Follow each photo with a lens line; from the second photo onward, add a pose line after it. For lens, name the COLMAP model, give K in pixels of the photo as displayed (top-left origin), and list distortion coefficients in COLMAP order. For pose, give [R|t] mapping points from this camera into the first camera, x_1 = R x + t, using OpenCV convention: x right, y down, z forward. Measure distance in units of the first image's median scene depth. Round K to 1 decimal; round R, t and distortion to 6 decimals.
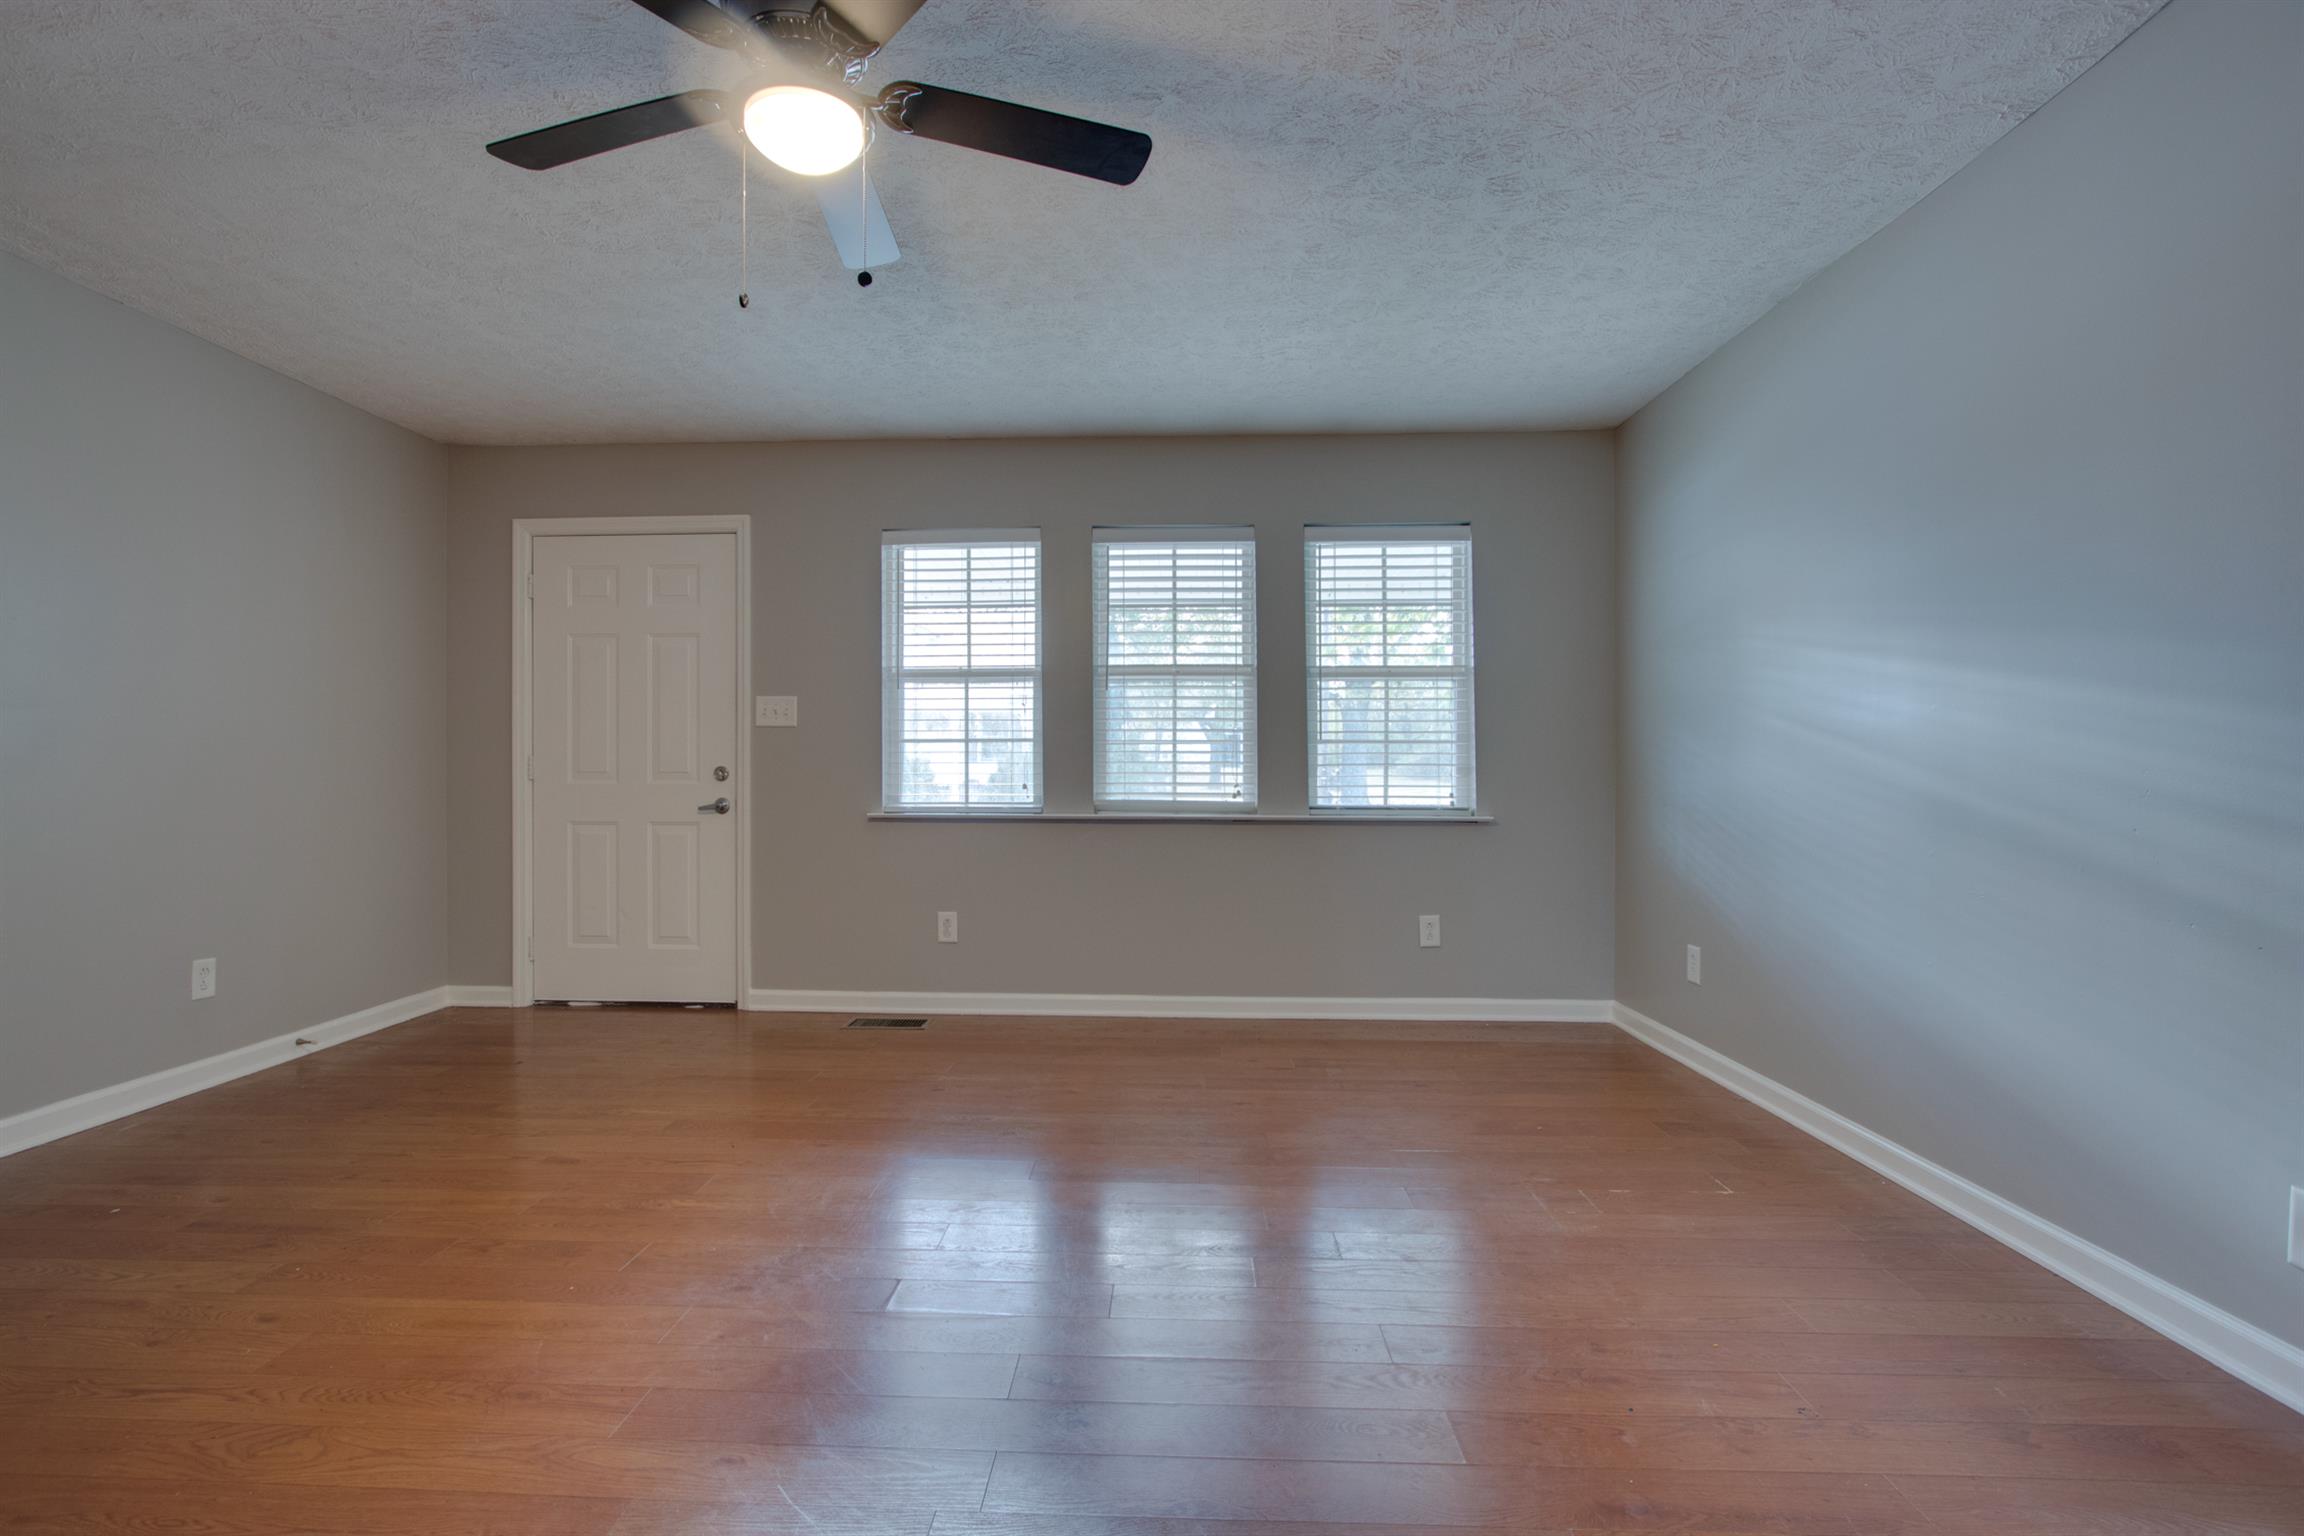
lens RADIAL K [[1062.3, 0, 1132.8], [0, 1062.3, 782.4], [0, 0, 1]] dist [-0.015883, 0.001662]
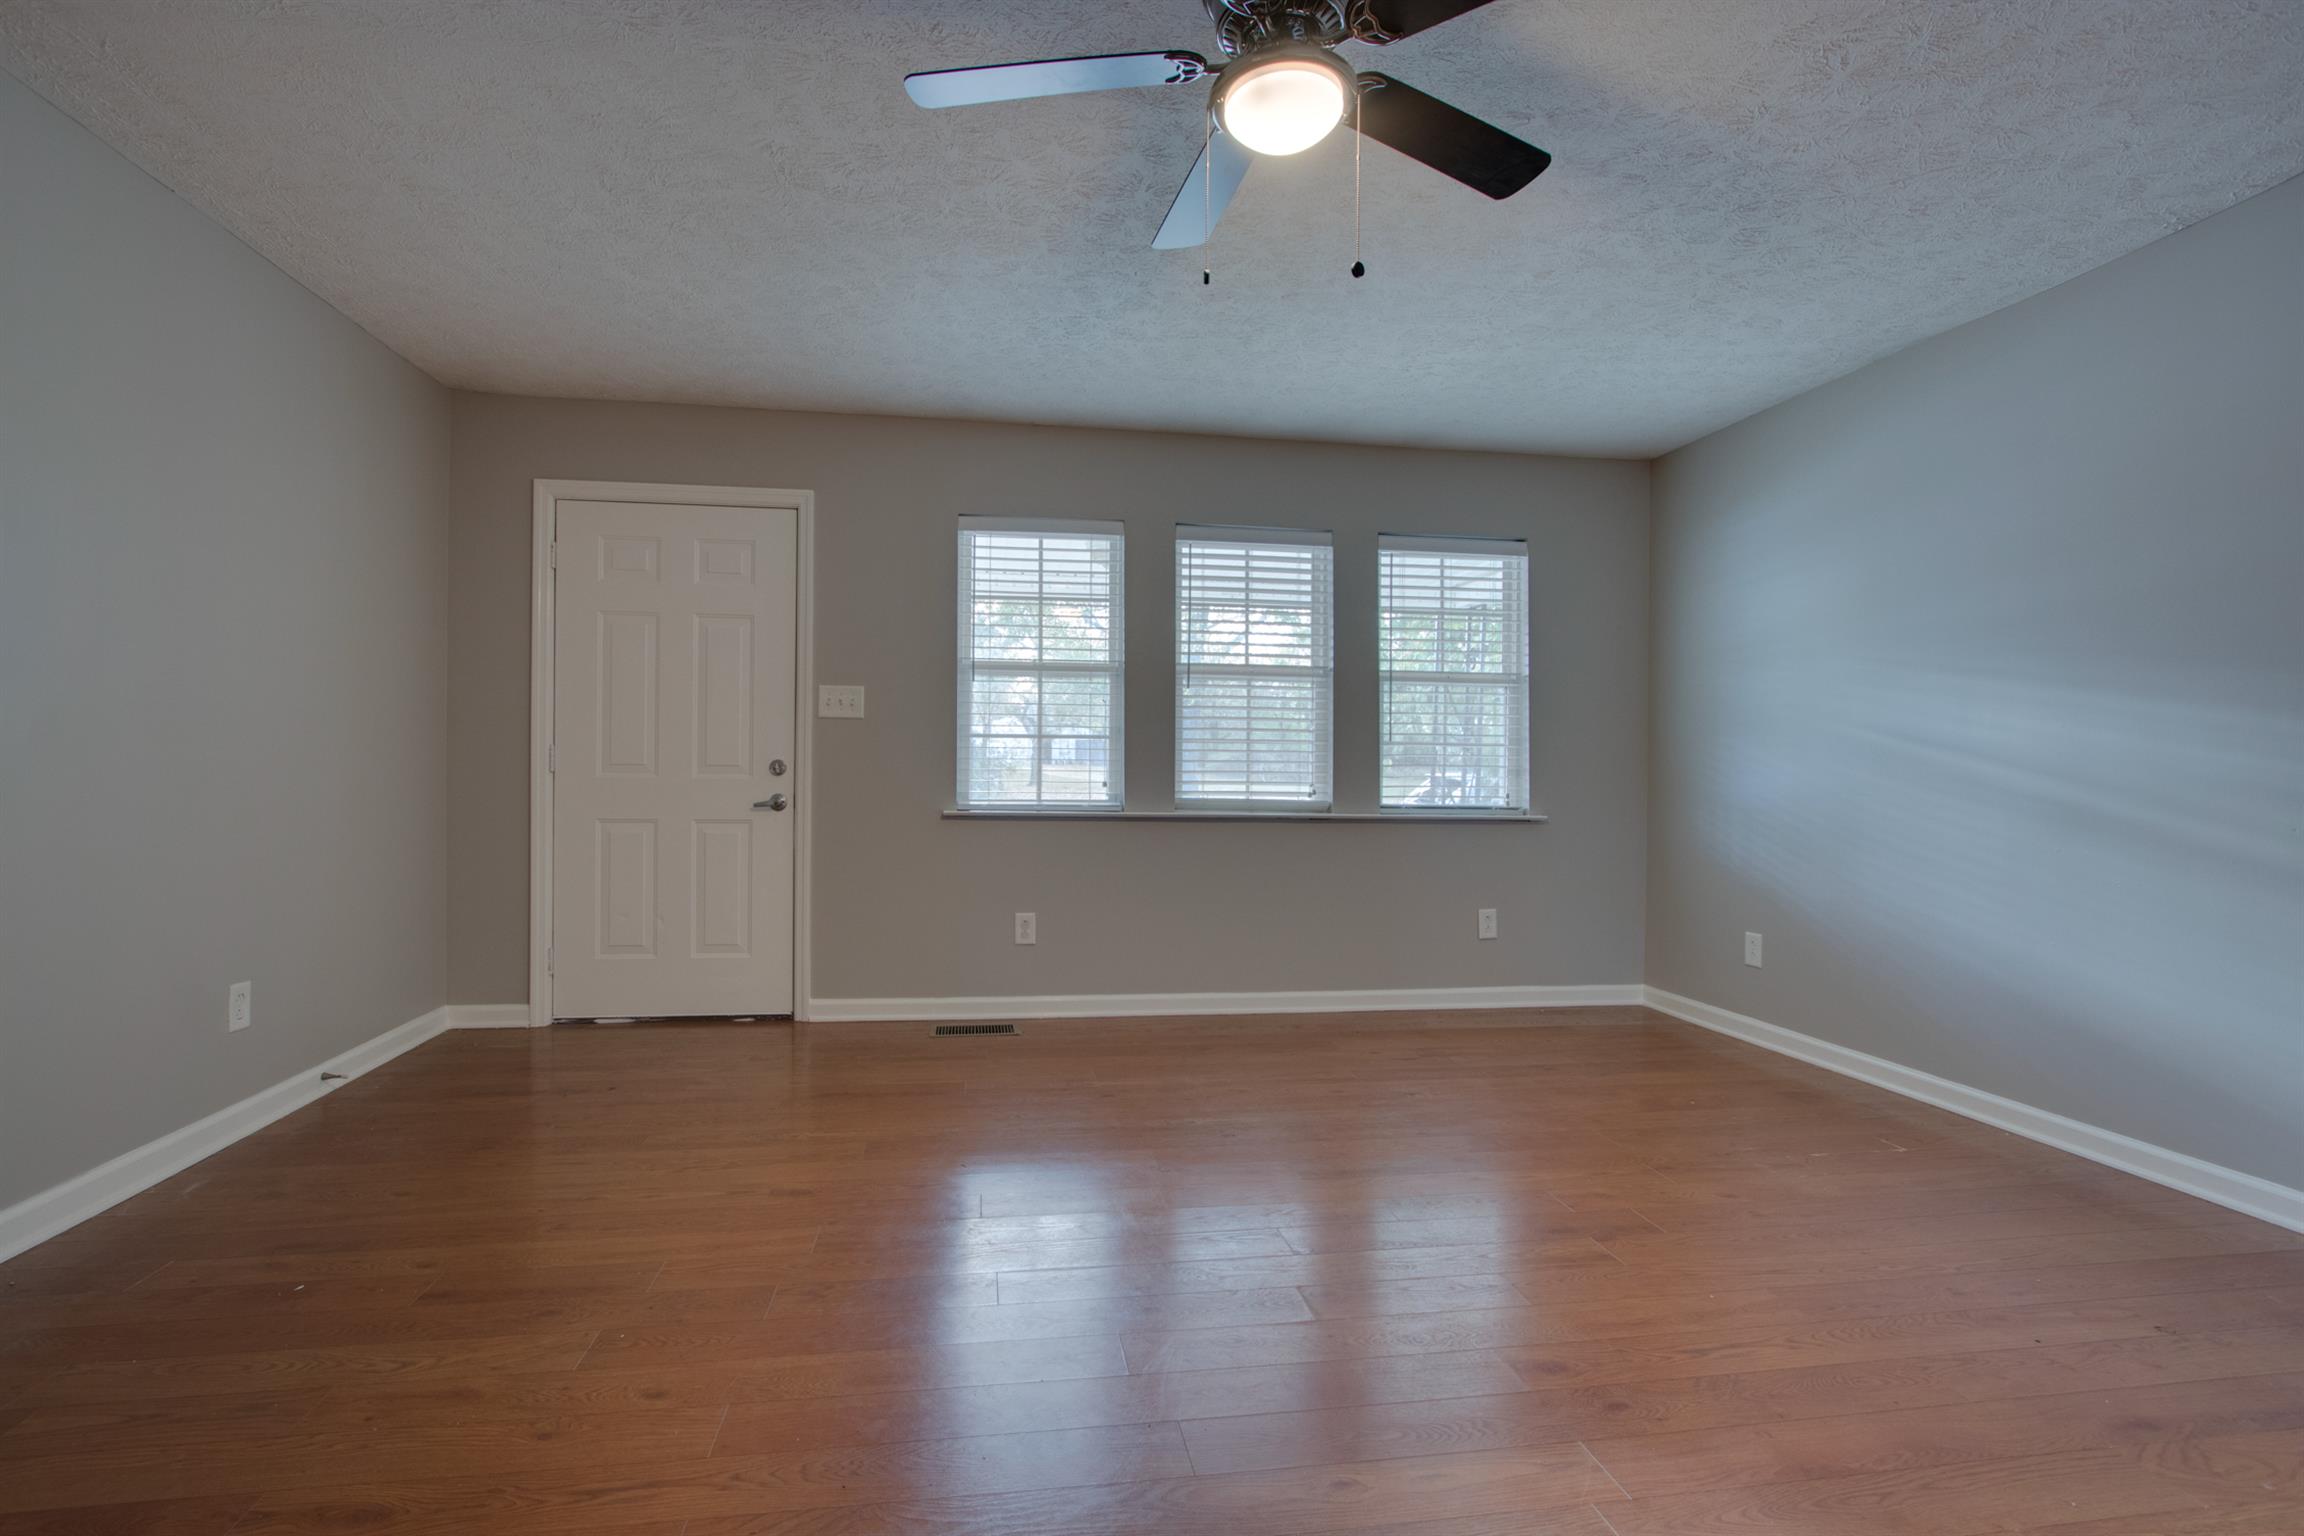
lens RADIAL K [[1062.3, 0, 1132.8], [0, 1062.3, 782.4], [0, 0, 1]] dist [-0.015883, 0.001662]
pose [[0.981627, 0.008109, 0.190637, -0.263735], [-0.008660, 0.999960, 0.002056, -0.000010], [-0.190613, -0.003669, 0.981658, 0.030423]]
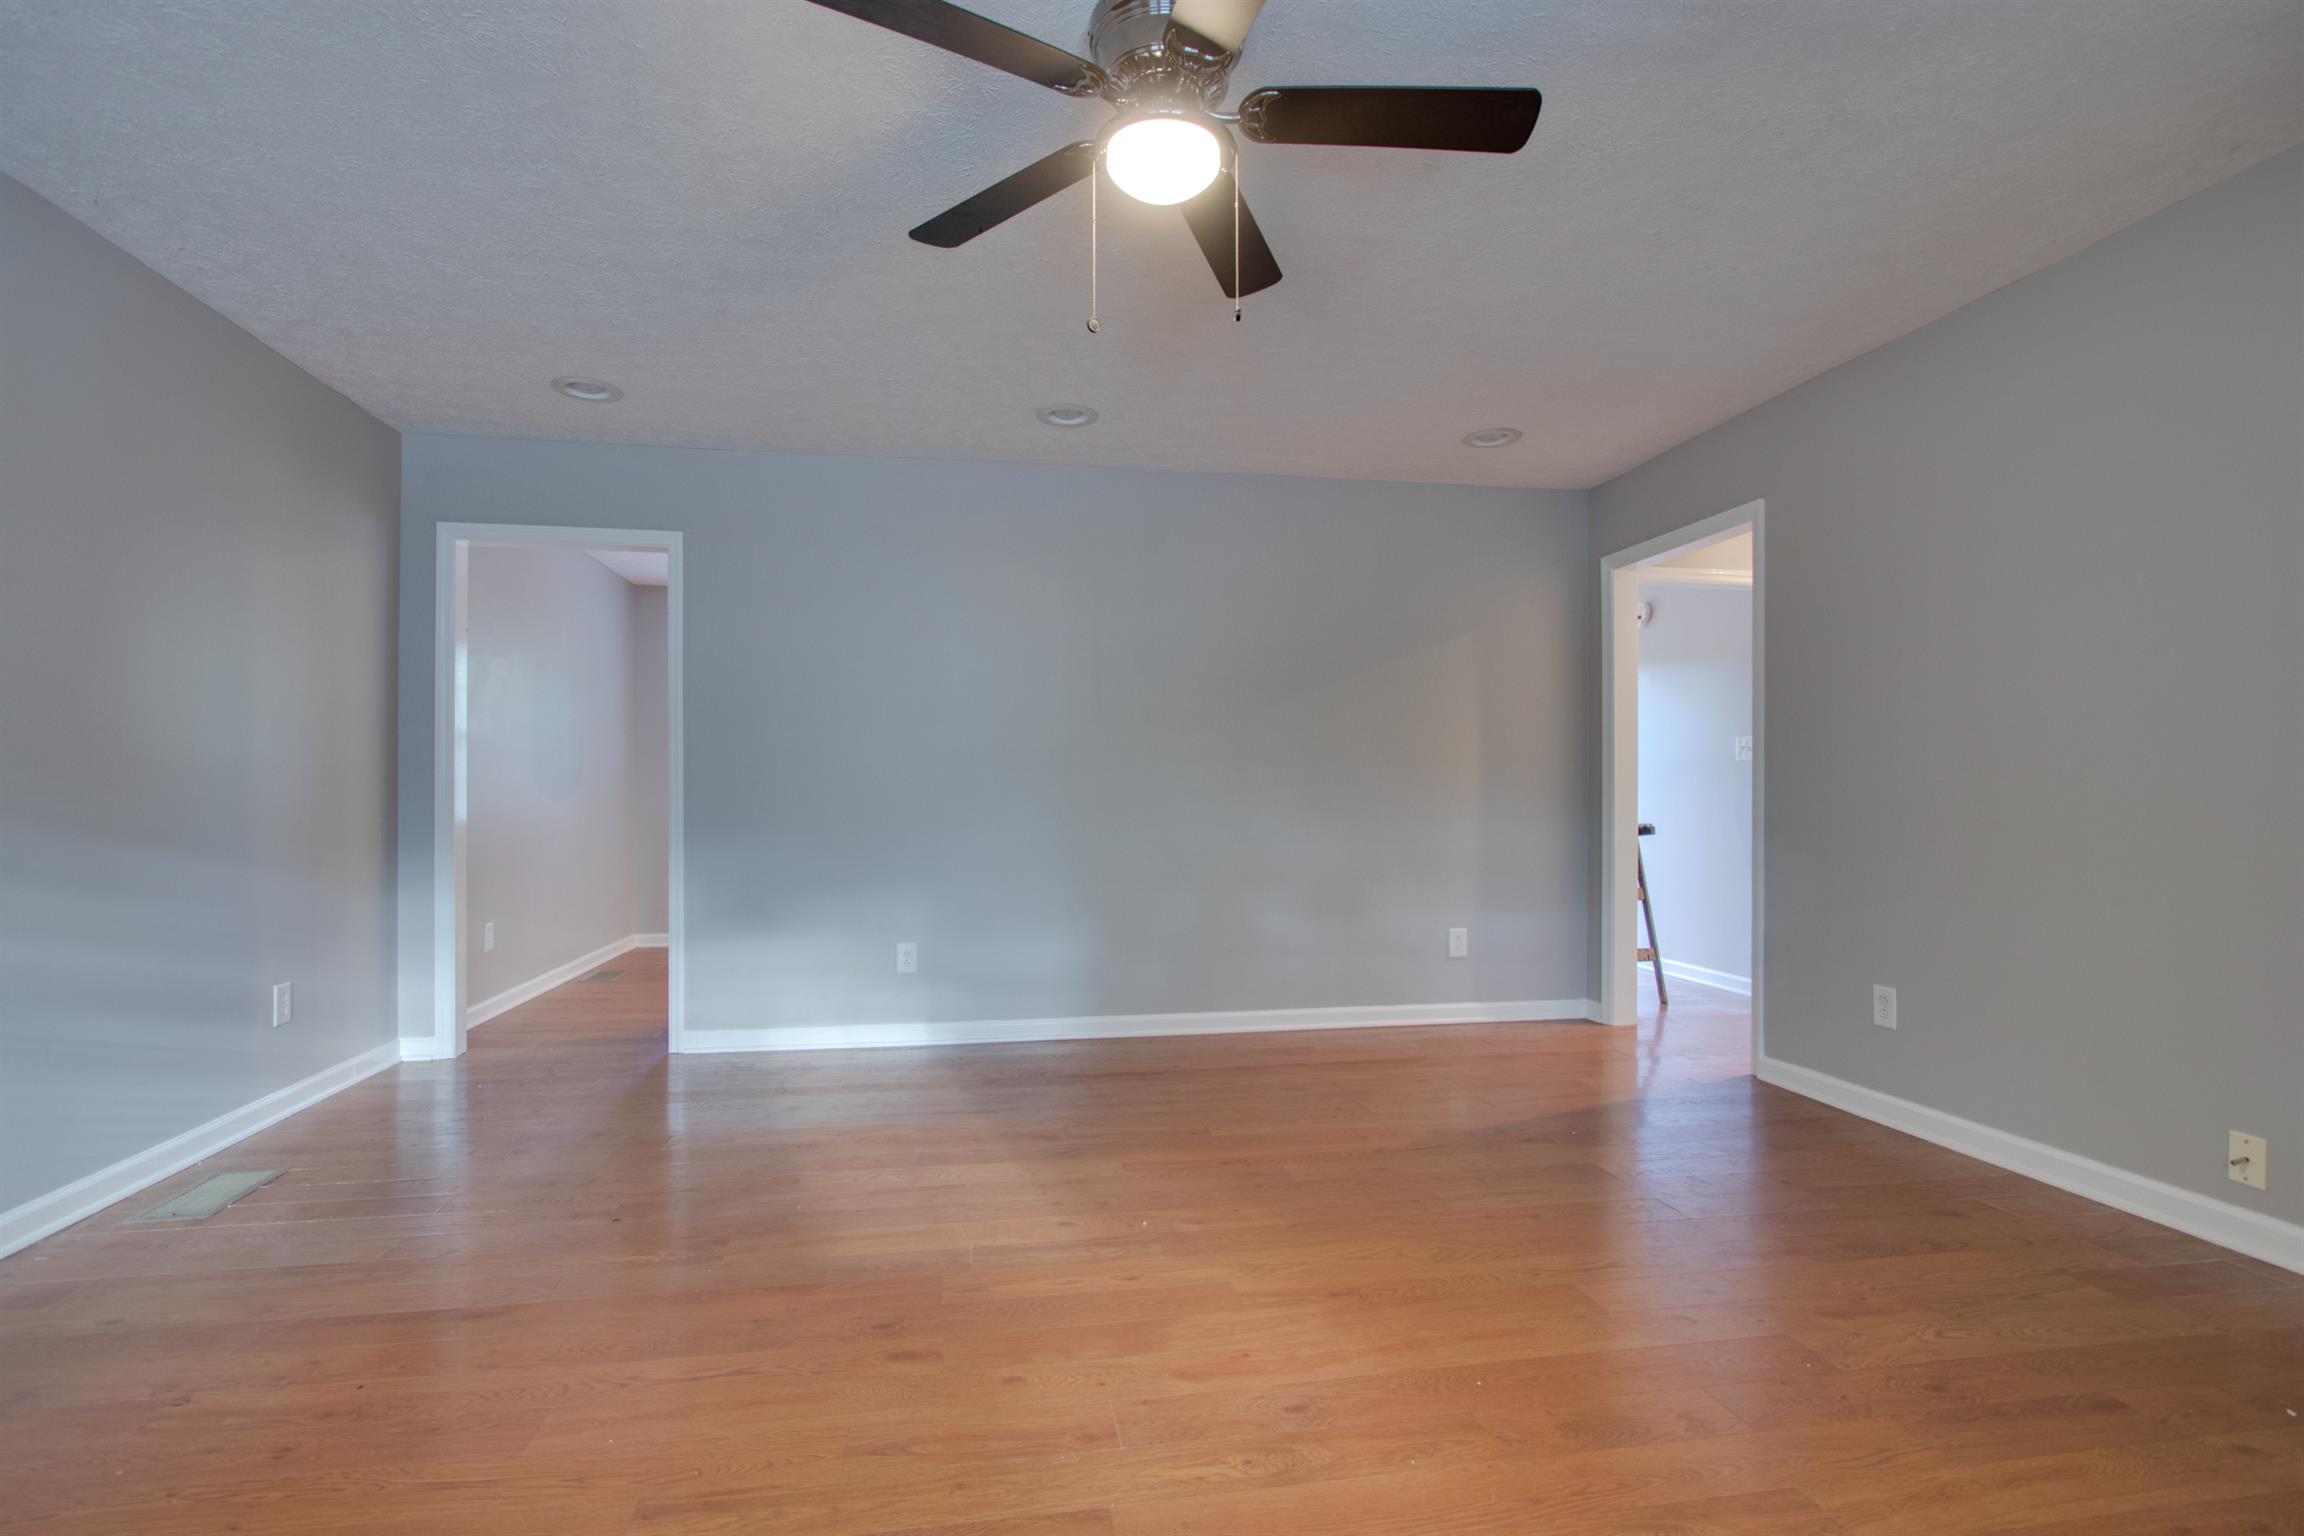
lens RADIAL K [[1062.3, 0, 1132.8], [0, 1062.3, 782.4], [0, 0, 1]] dist [-0.015883, 0.001662]
pose [[-0.978359, -0.000485, -0.206916, -0.030387], [0.000166, 0.999995, -0.003129, -0.009198], [0.206917, -0.003095, -0.978354, 0.833872]]
